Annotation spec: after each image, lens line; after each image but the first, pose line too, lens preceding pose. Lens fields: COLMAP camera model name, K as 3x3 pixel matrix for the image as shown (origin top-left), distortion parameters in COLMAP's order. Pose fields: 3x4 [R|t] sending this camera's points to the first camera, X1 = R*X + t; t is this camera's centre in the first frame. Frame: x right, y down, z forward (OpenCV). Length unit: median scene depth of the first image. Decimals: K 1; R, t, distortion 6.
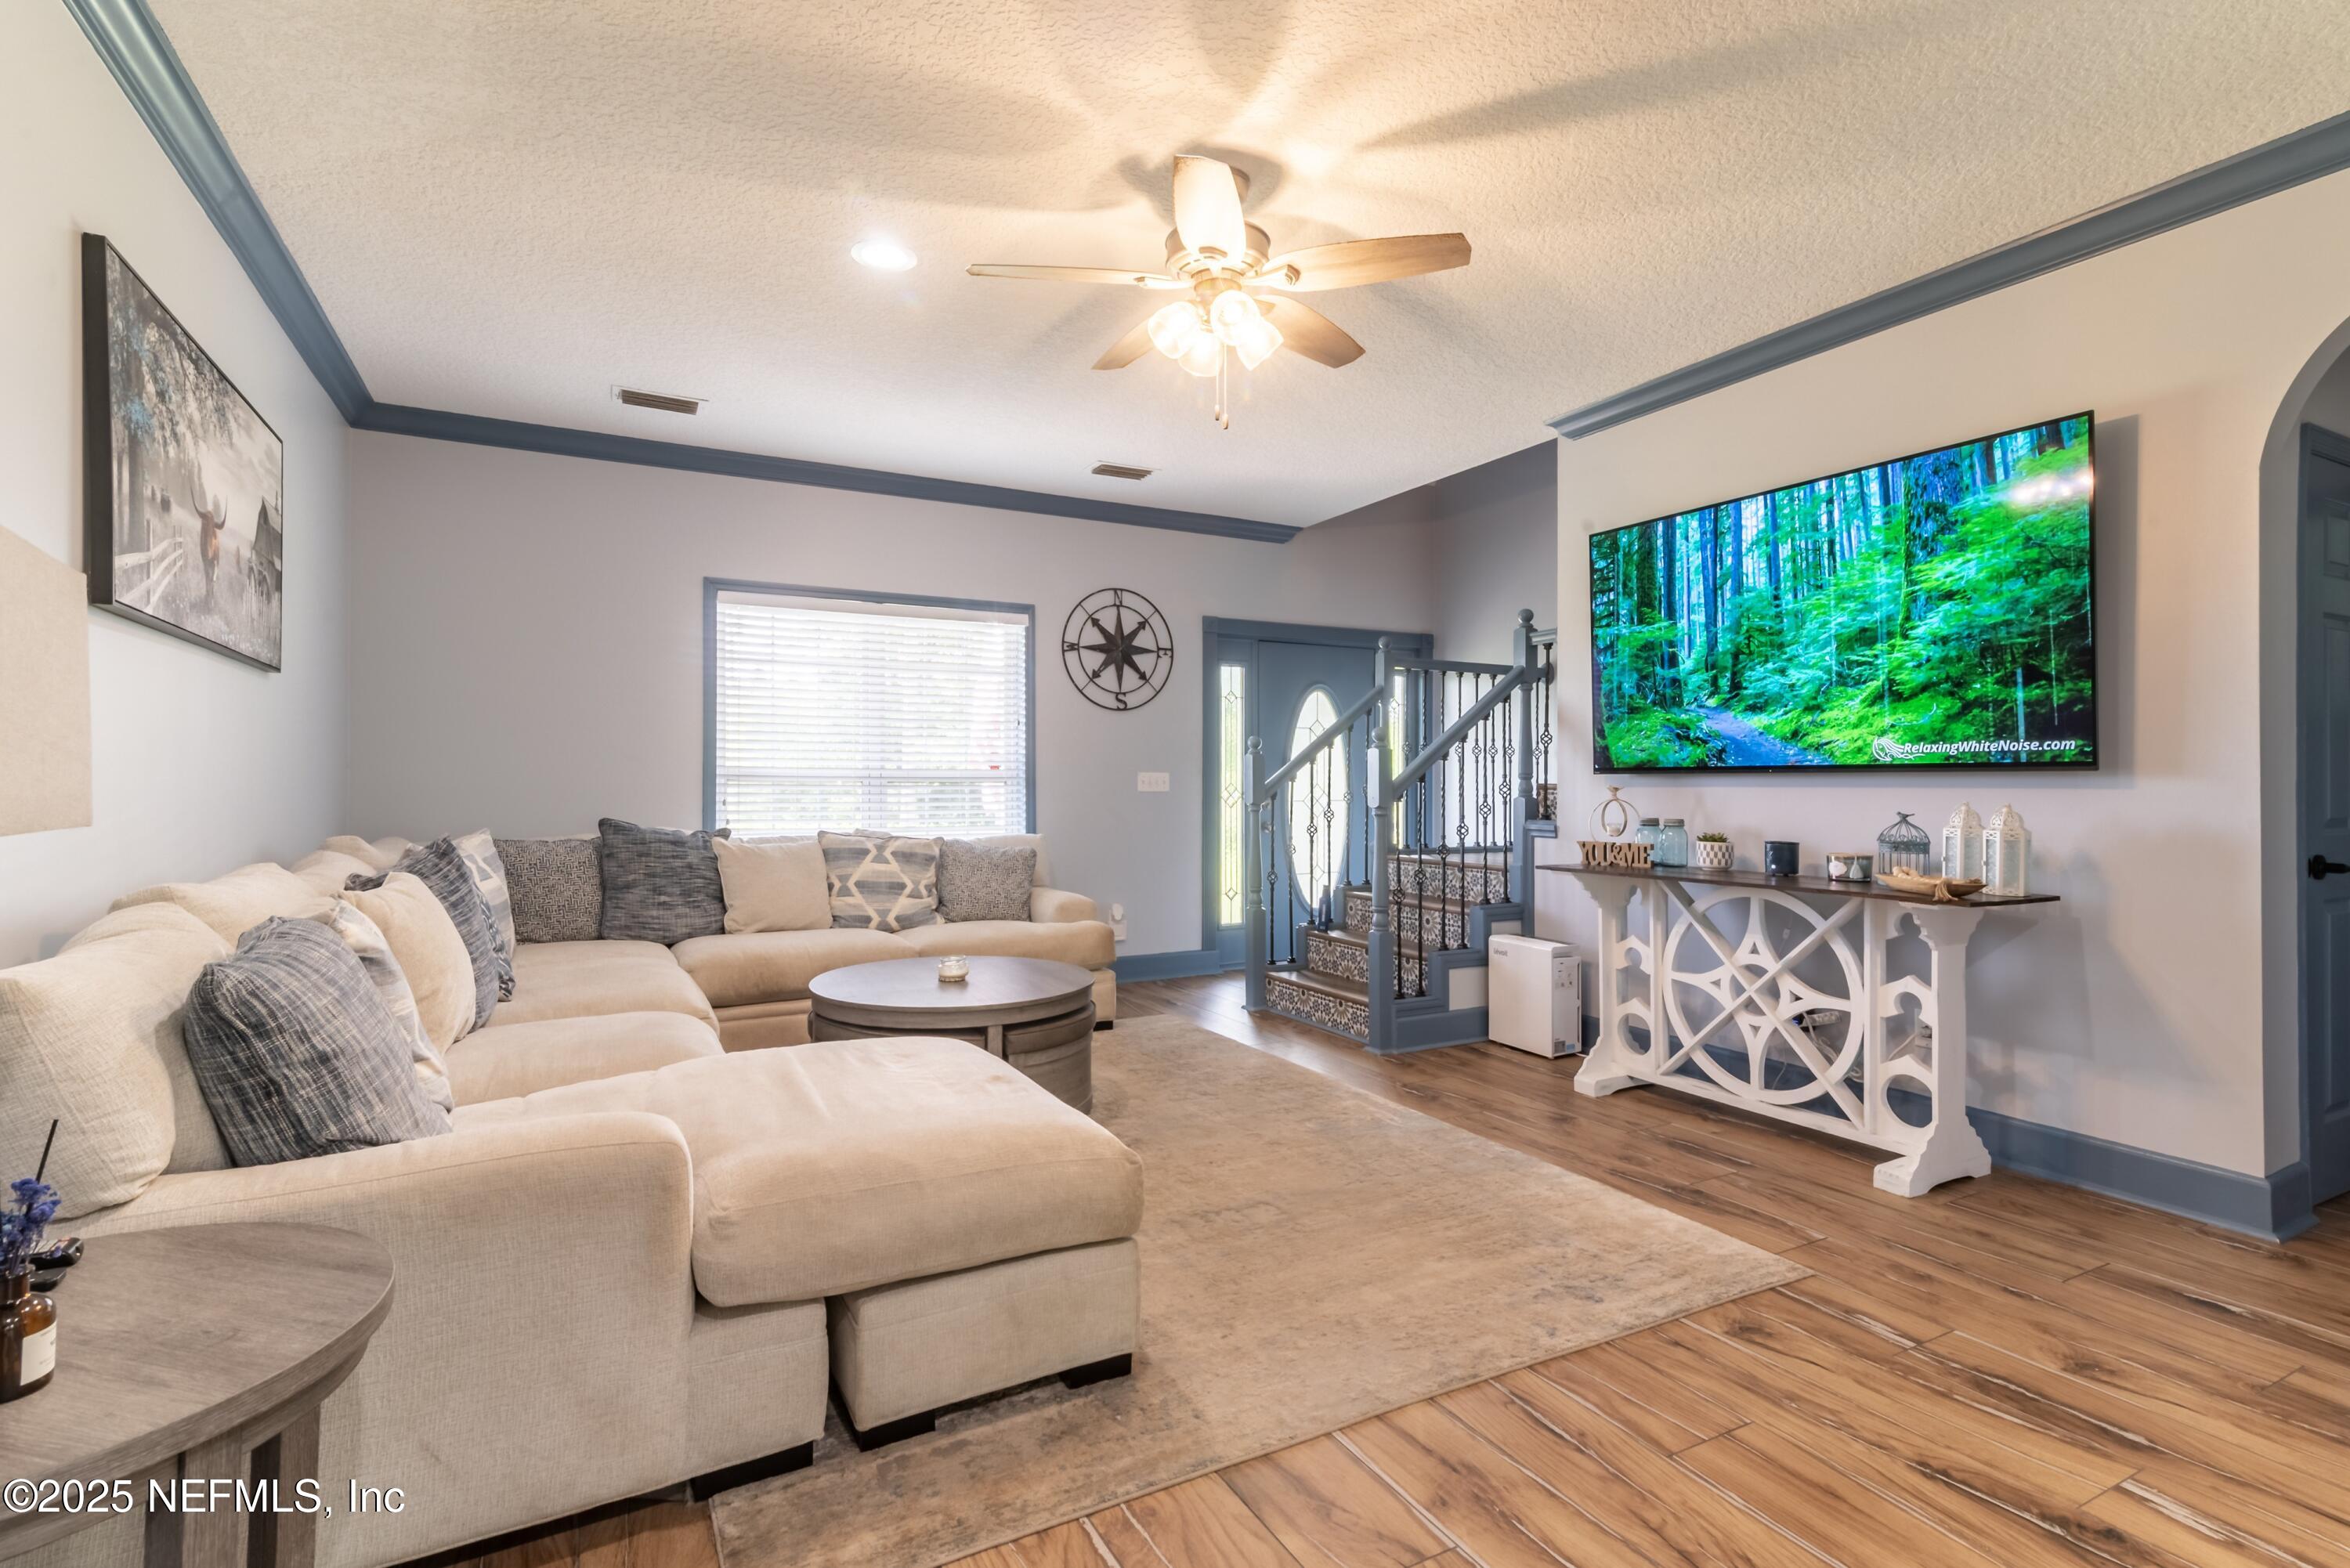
lens RADIAL K [[1090.9, 0, 1175.0], [0, 1090.9, 784.0], [0, 0, 1]] dist [-0.000622, -0.000233]
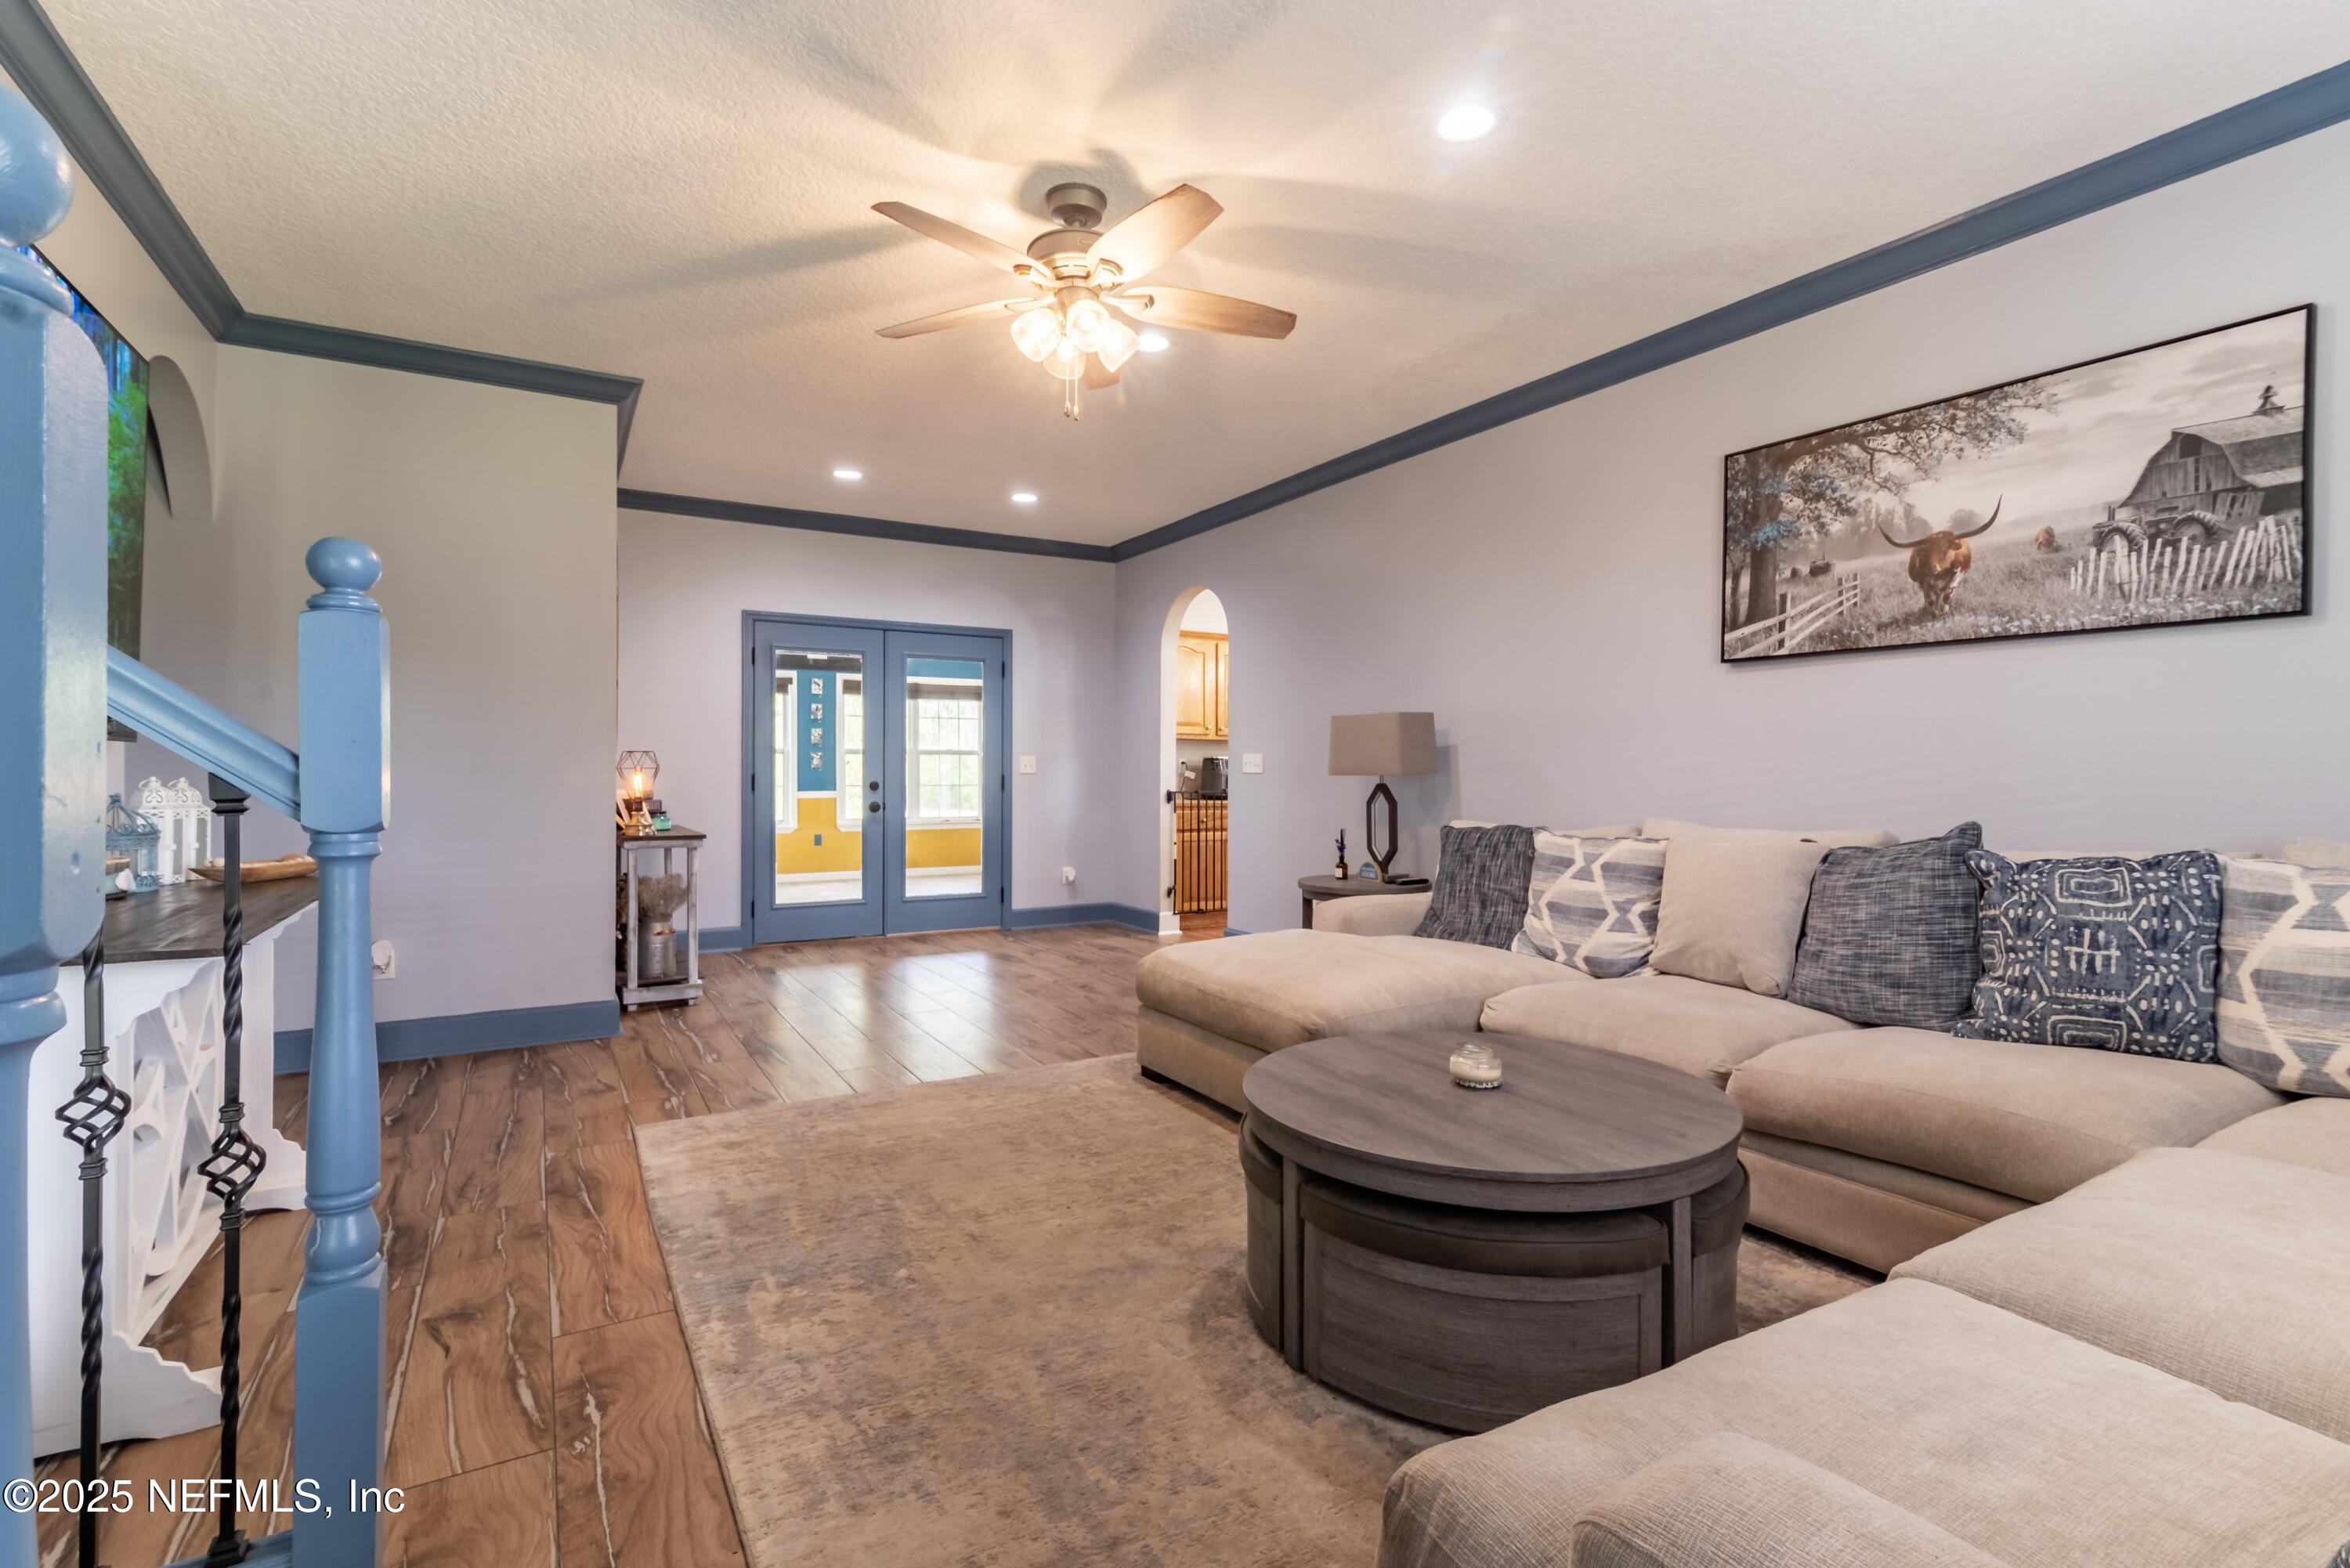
lens RADIAL K [[1090.9, 0, 1175.0], [0, 1090.9, 784.0], [0, 0, 1]] dist [-0.000622, -0.000233]
pose [[-0.999112, -0.003967, -0.041948, -0.011675], [-0.004360, 0.999947, 0.009277, 0.013441], [0.041909, 0.009451, -0.999077, 1.967491]]
